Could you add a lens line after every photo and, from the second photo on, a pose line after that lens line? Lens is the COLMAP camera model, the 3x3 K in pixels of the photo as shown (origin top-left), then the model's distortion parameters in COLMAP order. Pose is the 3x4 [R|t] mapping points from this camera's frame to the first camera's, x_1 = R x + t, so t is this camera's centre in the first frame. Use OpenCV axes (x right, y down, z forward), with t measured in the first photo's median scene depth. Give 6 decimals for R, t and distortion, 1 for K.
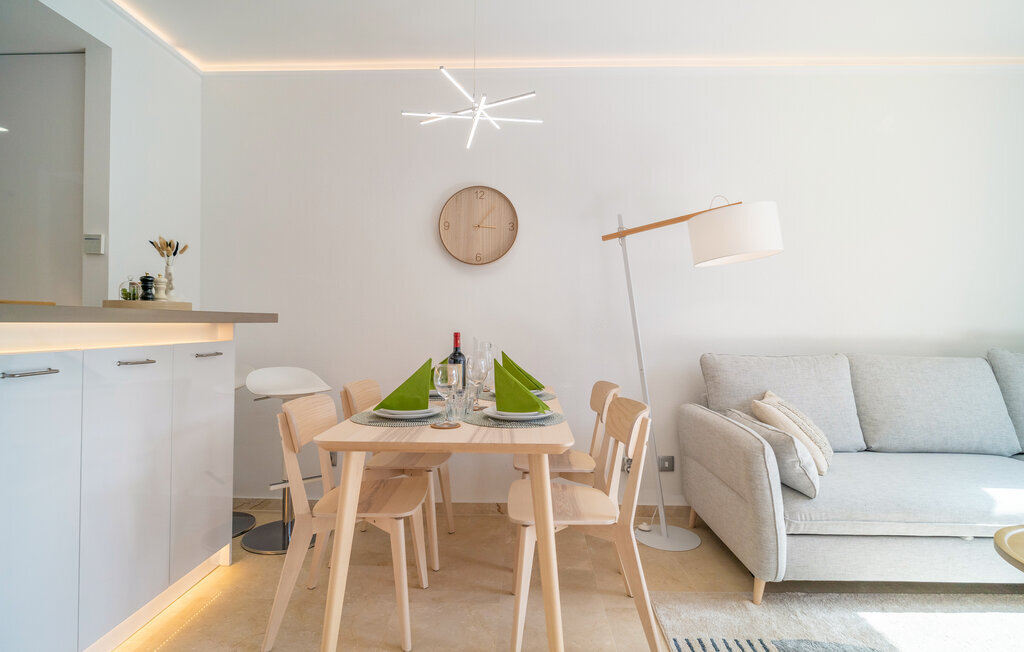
lens RADIAL K [[540.9, 0, 504.8], [0, 540.9, 324.5], [0, 0, 1]] dist [0.000954, 0.001126]
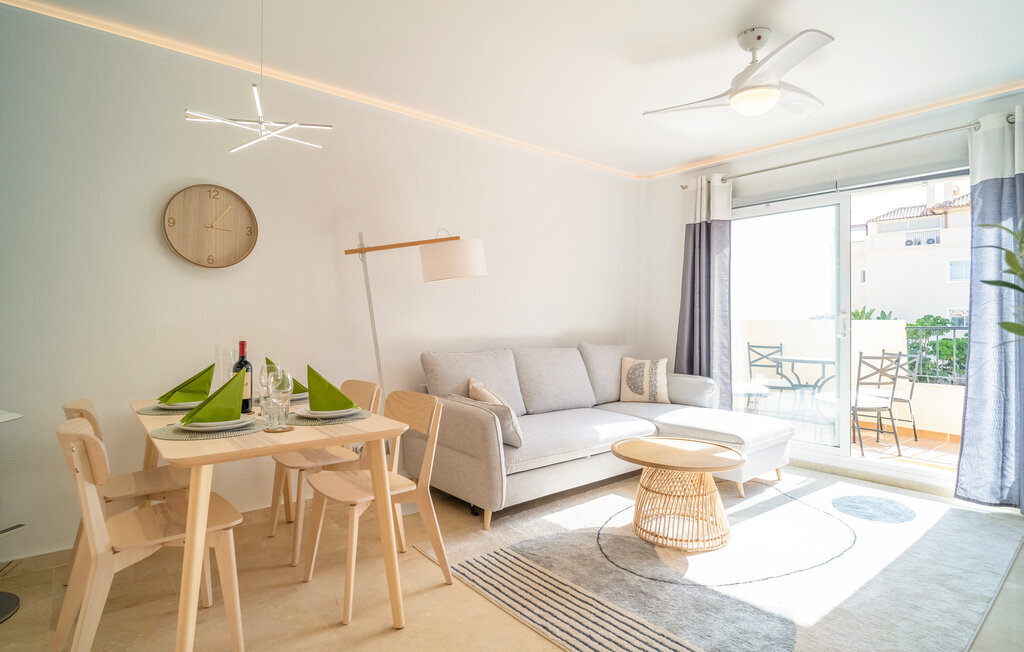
lens RADIAL K [[540.9, 0, 518.6], [0, 540.9, 318.5], [0, 0, 1]] dist [0.000954, 0.001126]
pose [[0.744028, 0.003296, 0.668140, -0.386960], [0.000398, 0.999985, -0.005377, -0.021626], [-0.668148, 0.004267, 0.744016, -0.091487]]
